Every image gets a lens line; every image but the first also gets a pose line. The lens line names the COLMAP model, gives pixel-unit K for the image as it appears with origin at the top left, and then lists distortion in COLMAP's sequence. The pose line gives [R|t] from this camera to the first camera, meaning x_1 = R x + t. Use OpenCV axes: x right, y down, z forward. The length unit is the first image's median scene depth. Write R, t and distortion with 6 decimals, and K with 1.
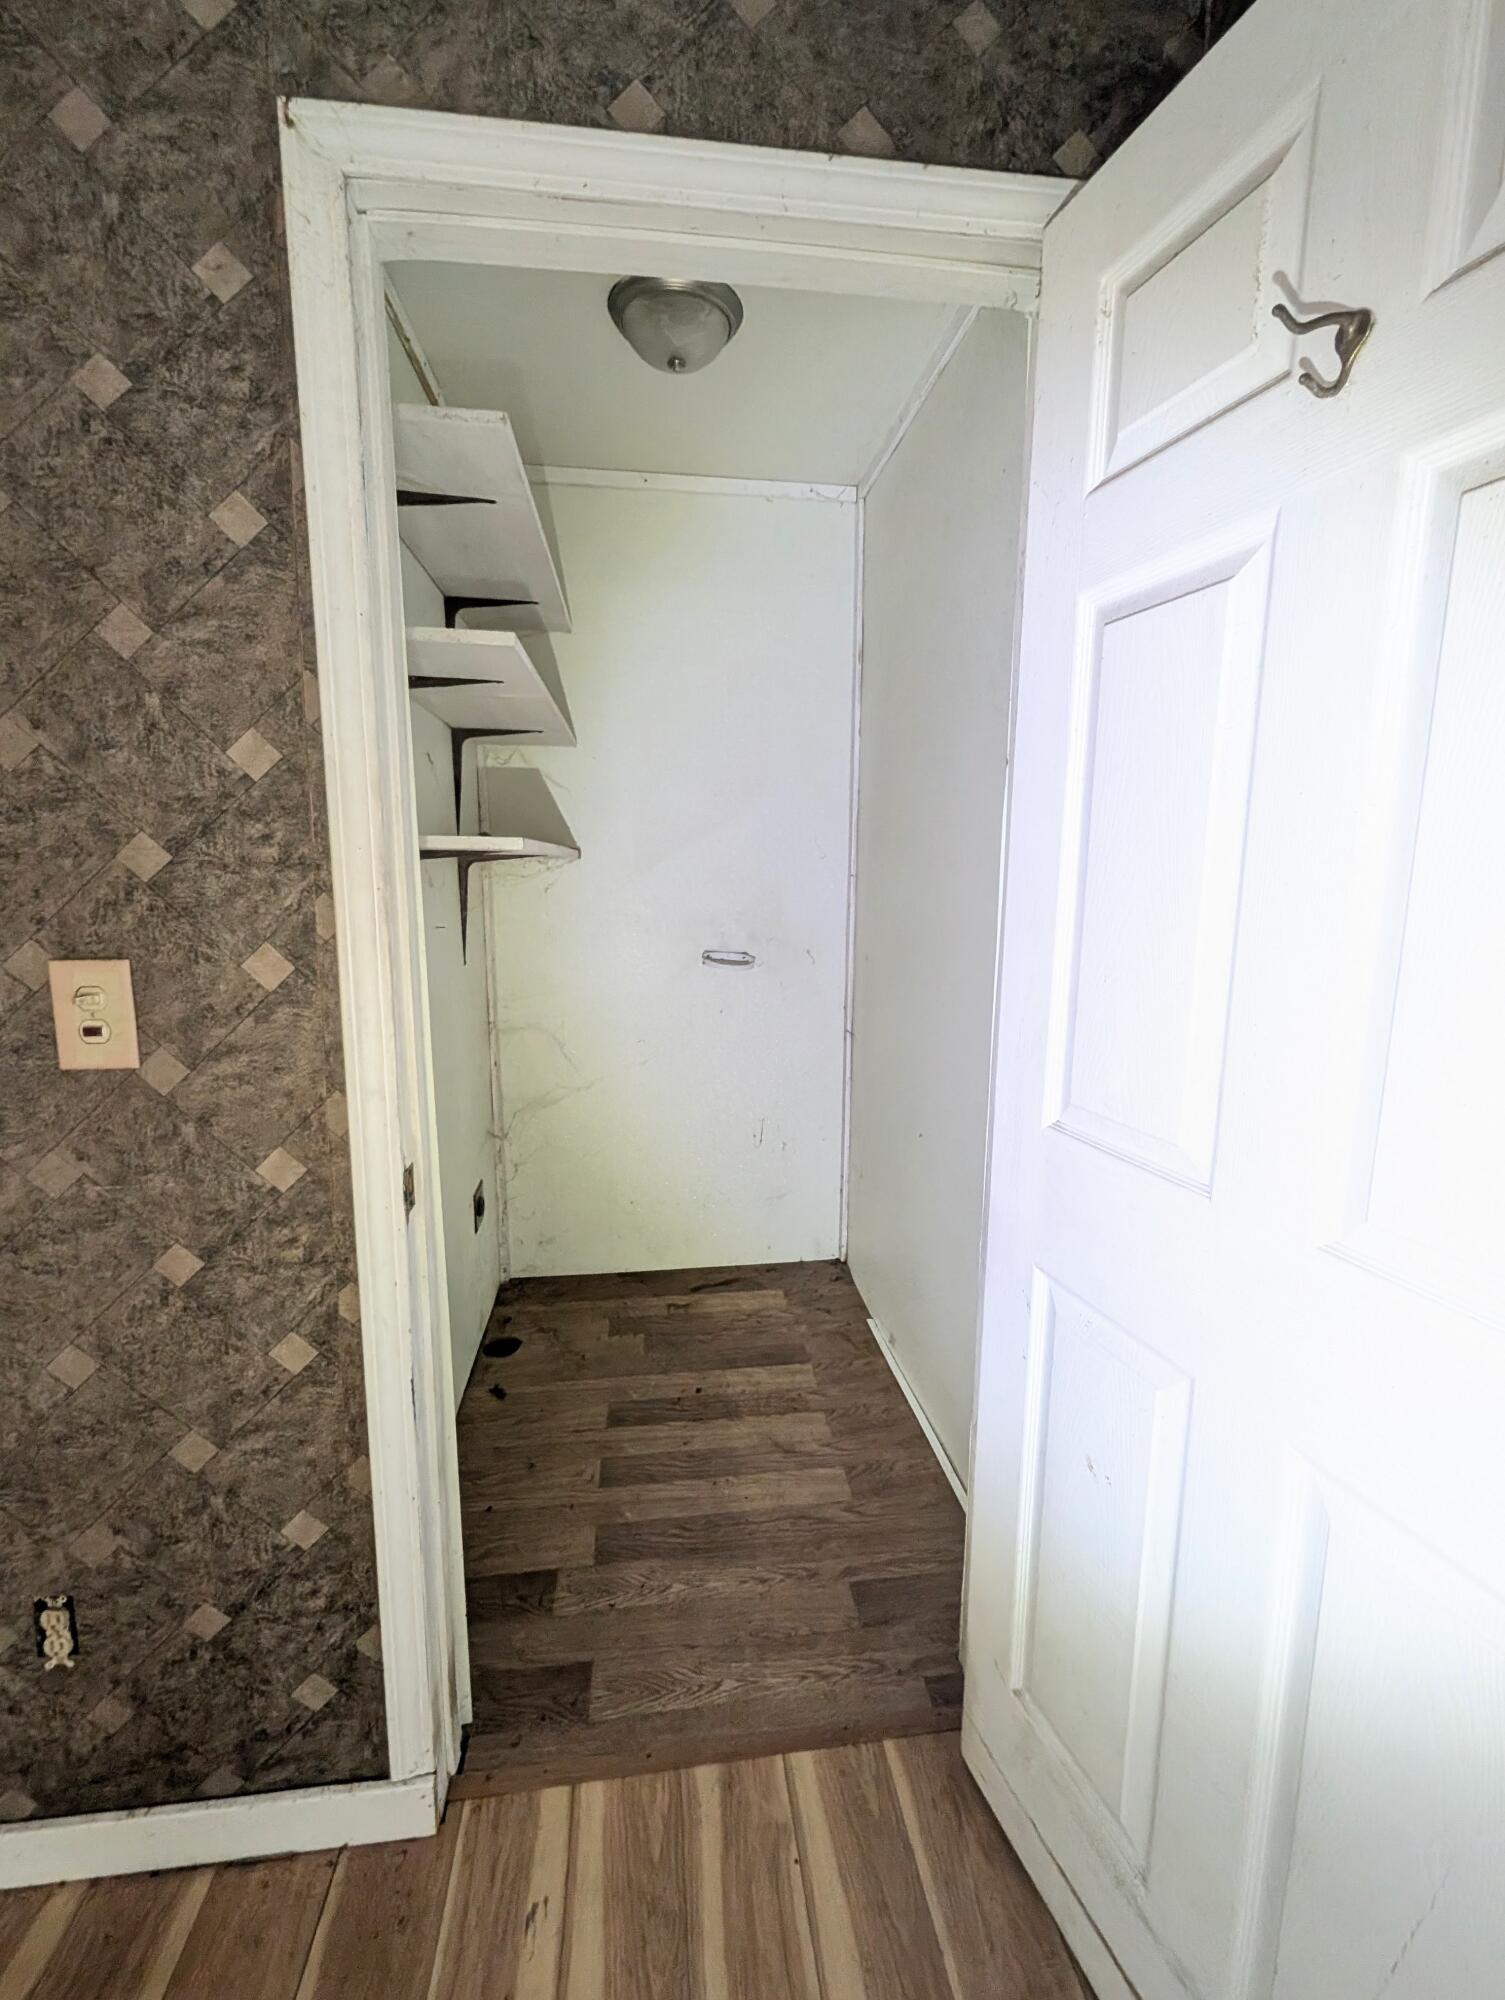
lens RADIAL K [[825.1, 0, 746.1], [0, 825.1, 1006.4], [0, 0, 1]] dist [-0.002407, -0.000909]
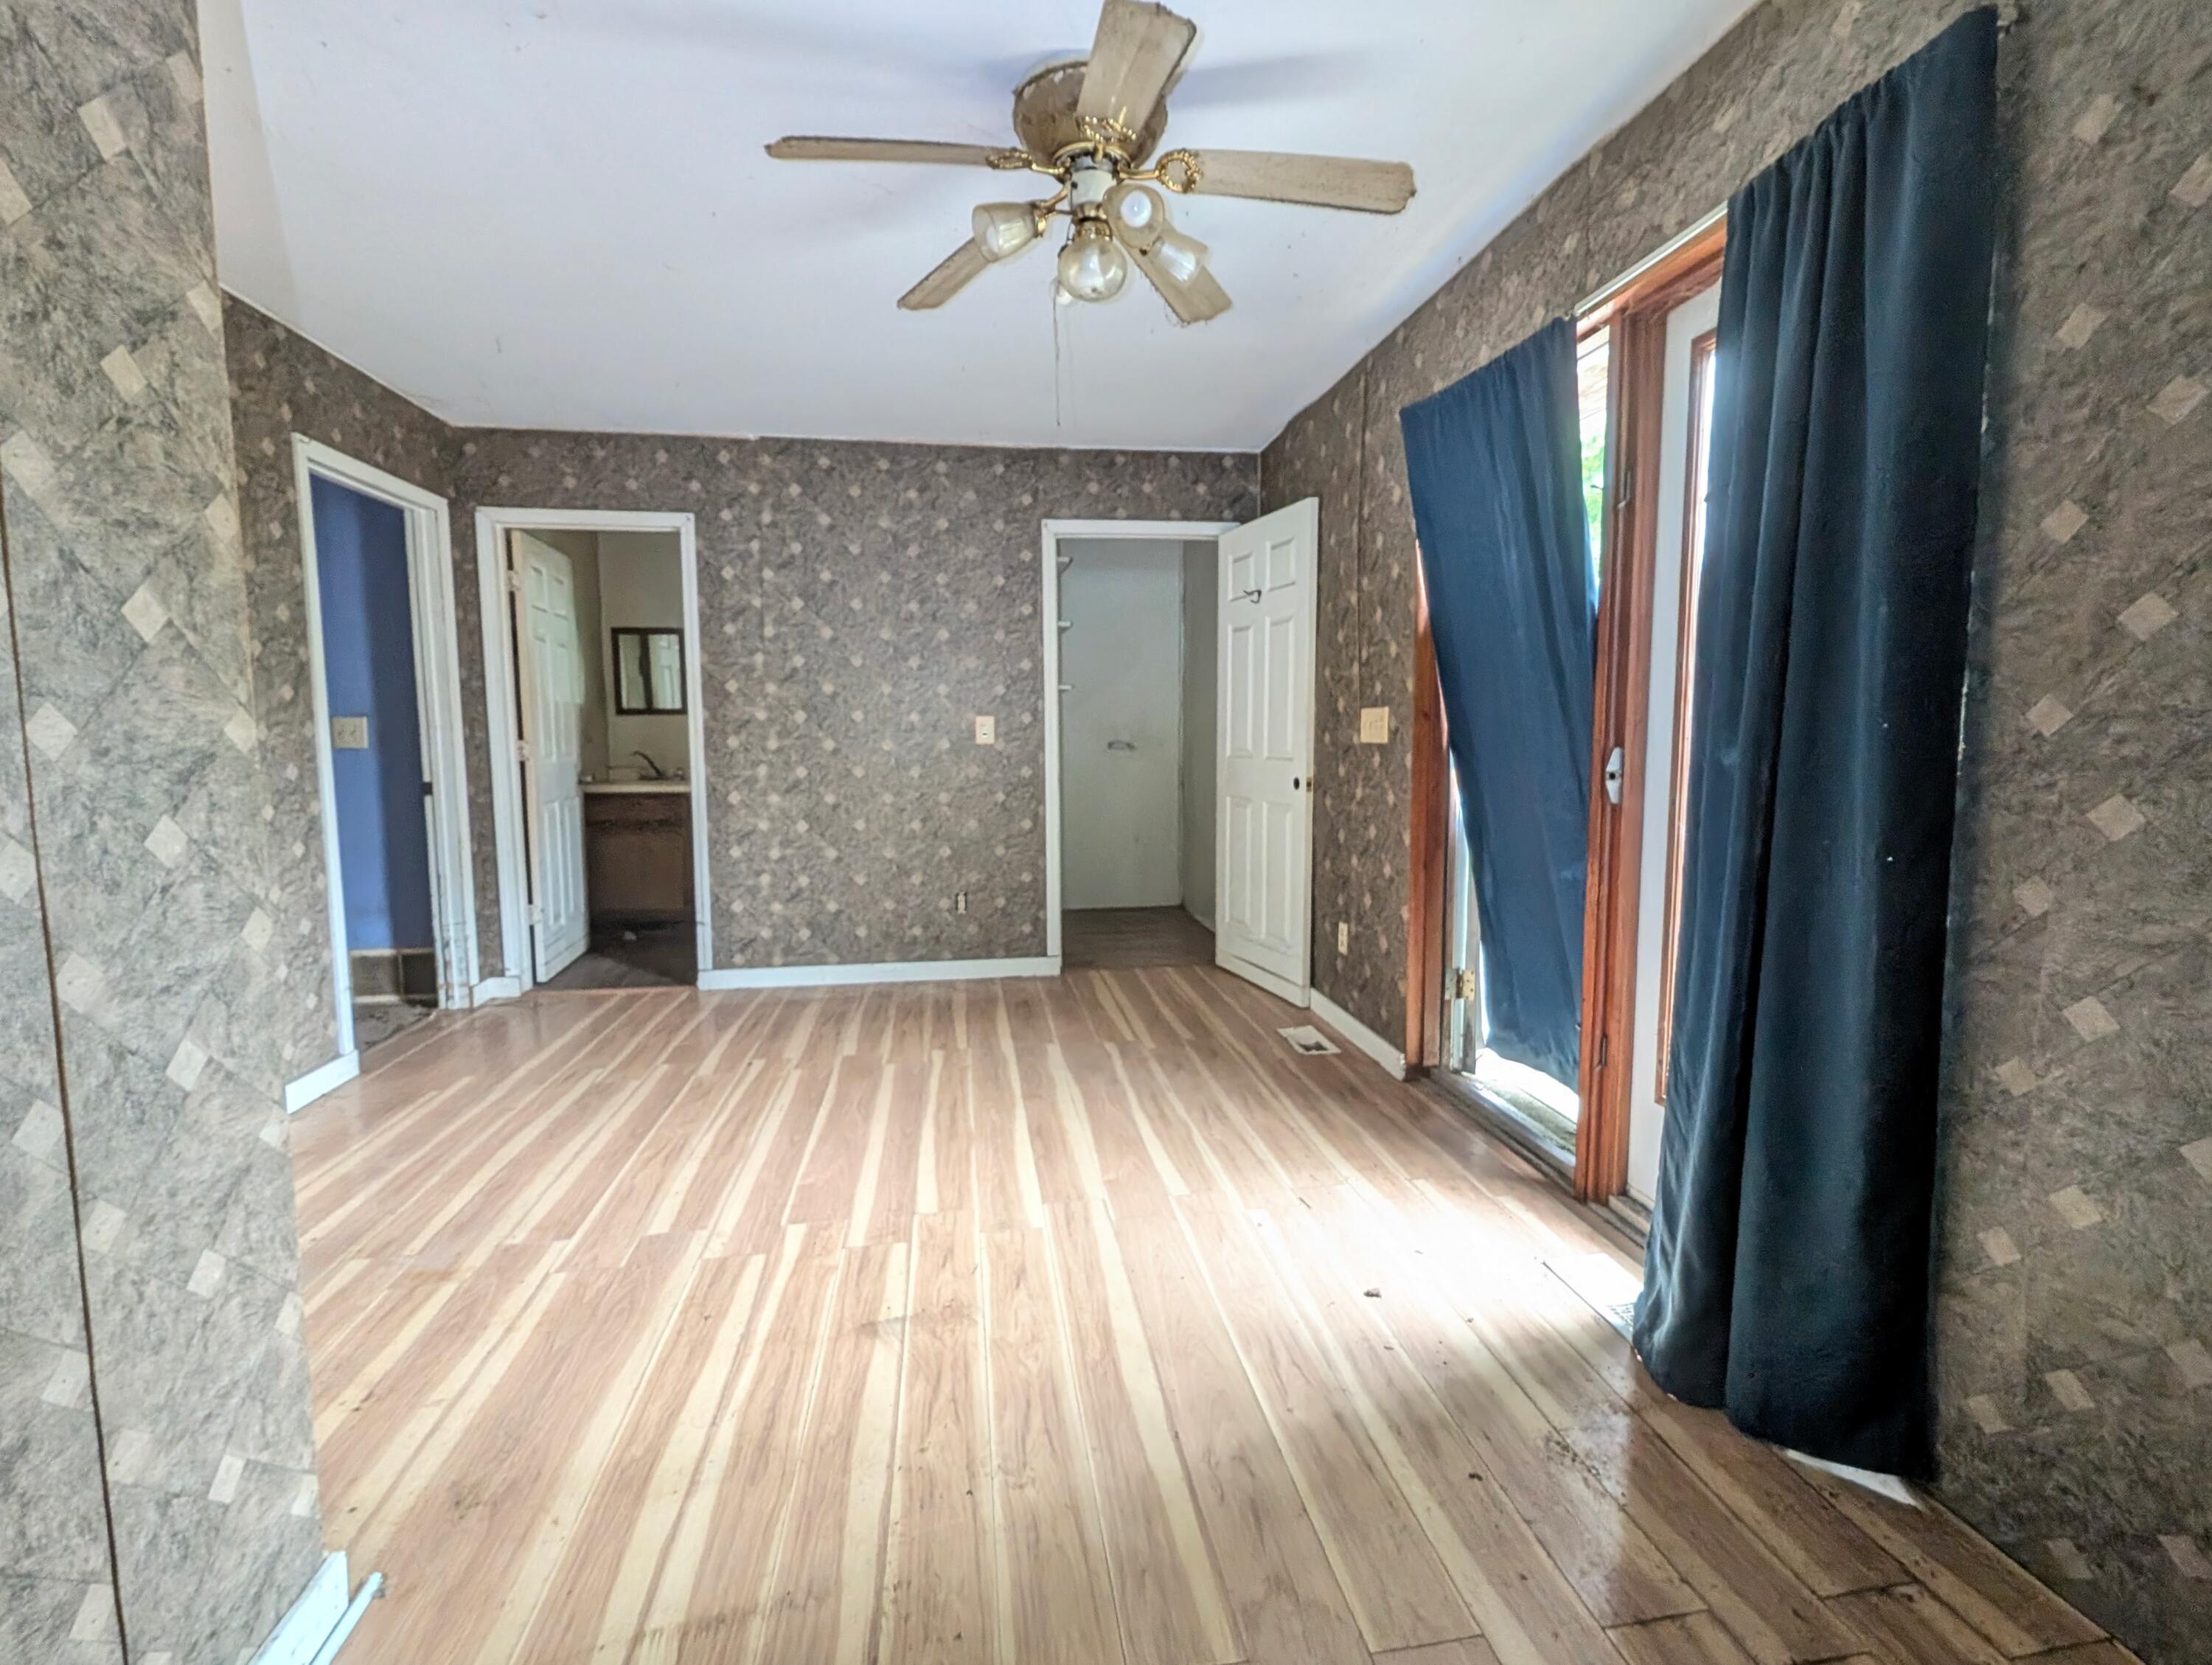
lens RADIAL K [[912.6, 0, 1095.4], [0, 912.6, 818.5], [0, 0, 1]] dist [-0.002407, -0.000909]
pose [[0.999818, -0.013286, 0.013667, -0.310744], [0.014149, 0.997779, -0.065085, 0.691948], [-0.012772, 0.065266, 0.997786, -3.187653]]
